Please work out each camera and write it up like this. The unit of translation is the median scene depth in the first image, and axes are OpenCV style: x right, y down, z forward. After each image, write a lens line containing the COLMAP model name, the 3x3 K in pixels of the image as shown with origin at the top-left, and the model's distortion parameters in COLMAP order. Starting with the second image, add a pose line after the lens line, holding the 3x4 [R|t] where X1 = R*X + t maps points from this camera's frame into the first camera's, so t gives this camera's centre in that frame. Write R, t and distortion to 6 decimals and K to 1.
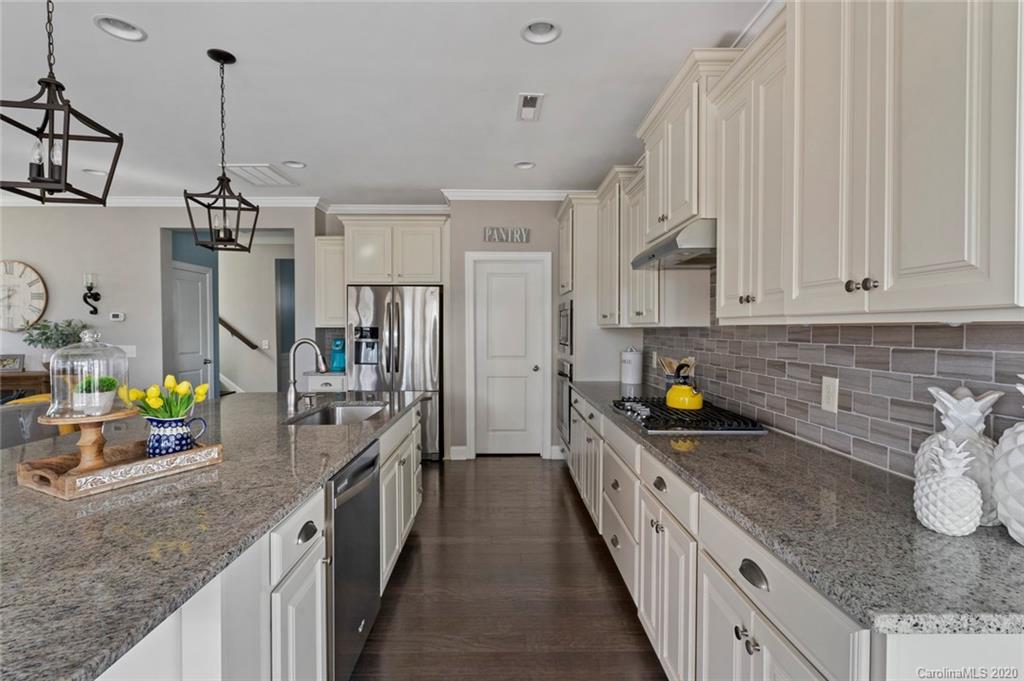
lens RADIAL K [[473.3, 0, 513.4], [0, 473.3, 336.6], [0, 0, 1]] dist [-0.001967, 0.002612]
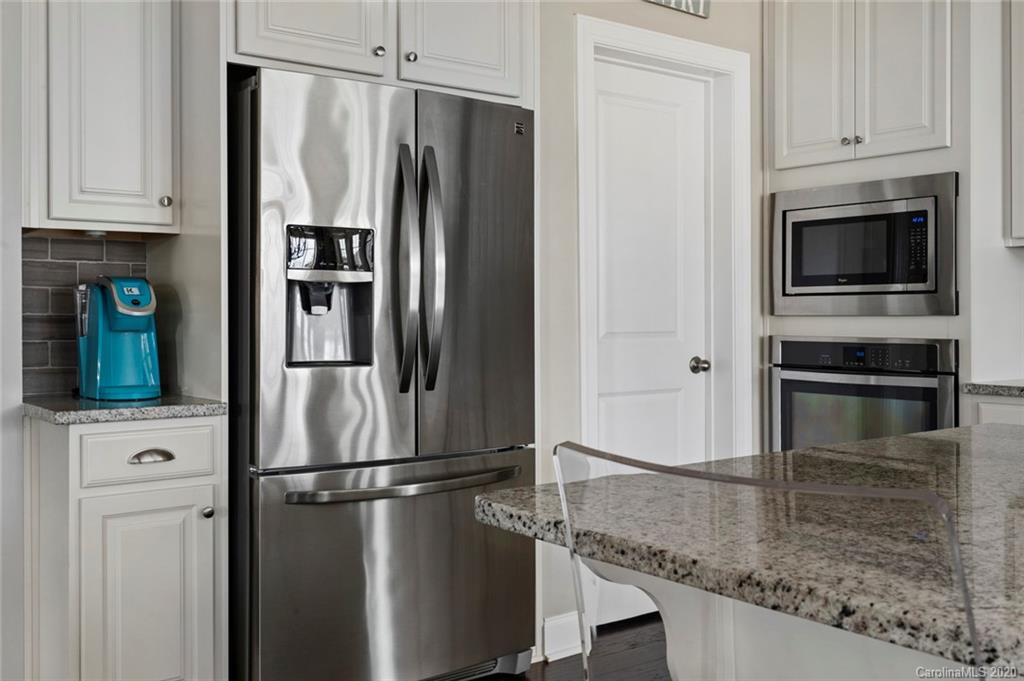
lens RADIAL K [[1023.5, 0, 508.5], [0, 1023.5, 313.7], [0, 0, 1]] dist [-0.000747, 0.000000]
pose [[0.811784, -0.001783, 0.583955, -0.941210], [0.011560, 0.999848, -0.013018, 0.062156], [-0.583843, 0.017319, 0.811682, 0.773815]]
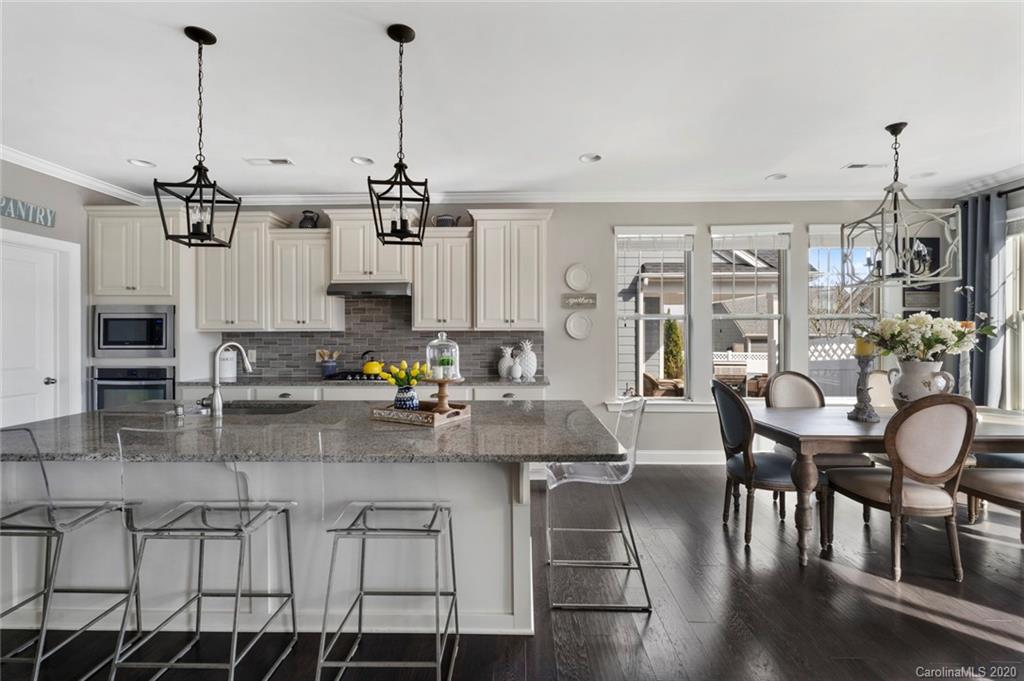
lens RADIAL K [[473.3, 0, 508.6], [0, 473.3, 332.1], [0, 0, 1]] dist [-0.001967, 0.002612]
pose [[0.057746, 0.001459, 0.998330, -1.263894], [0.018621, 0.999823, -0.002538, -0.001535], [-0.998158, 0.018736, 0.057708, 0.286833]]
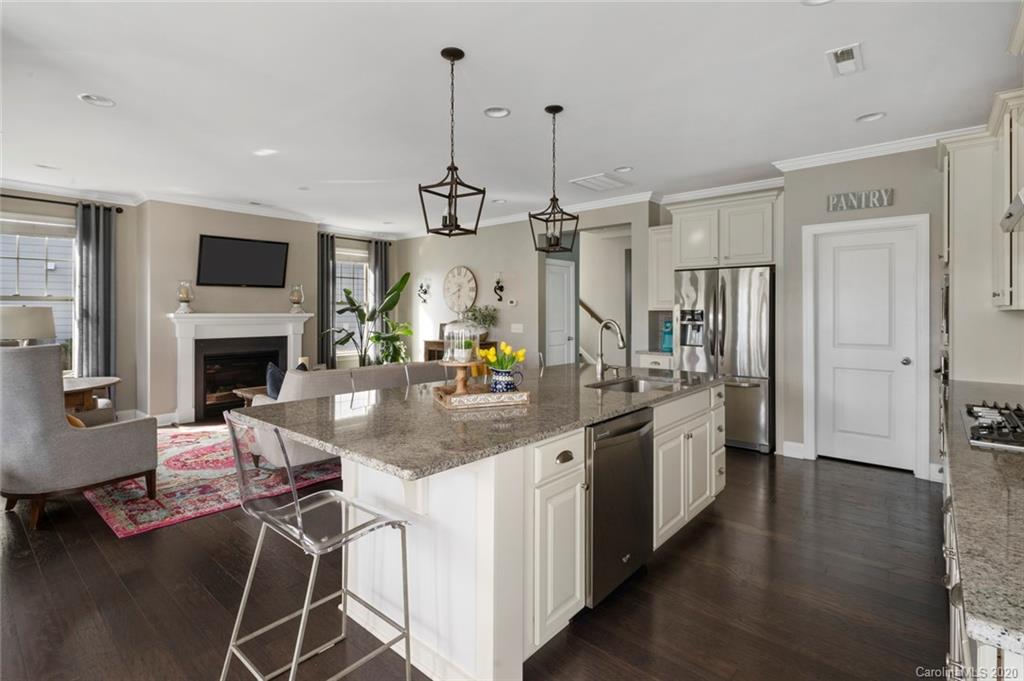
lens RADIAL K [[473.3, 0, 516.6], [0, 473.3, 308.8], [0, 0, 1]] dist [-0.001967, 0.002612]
pose [[0.758171, -0.003297, -0.652048, 0.122813], [-0.011584, 0.999761, -0.018525, 0.001635], [0.651953, 0.021599, 0.757952, -0.052124]]
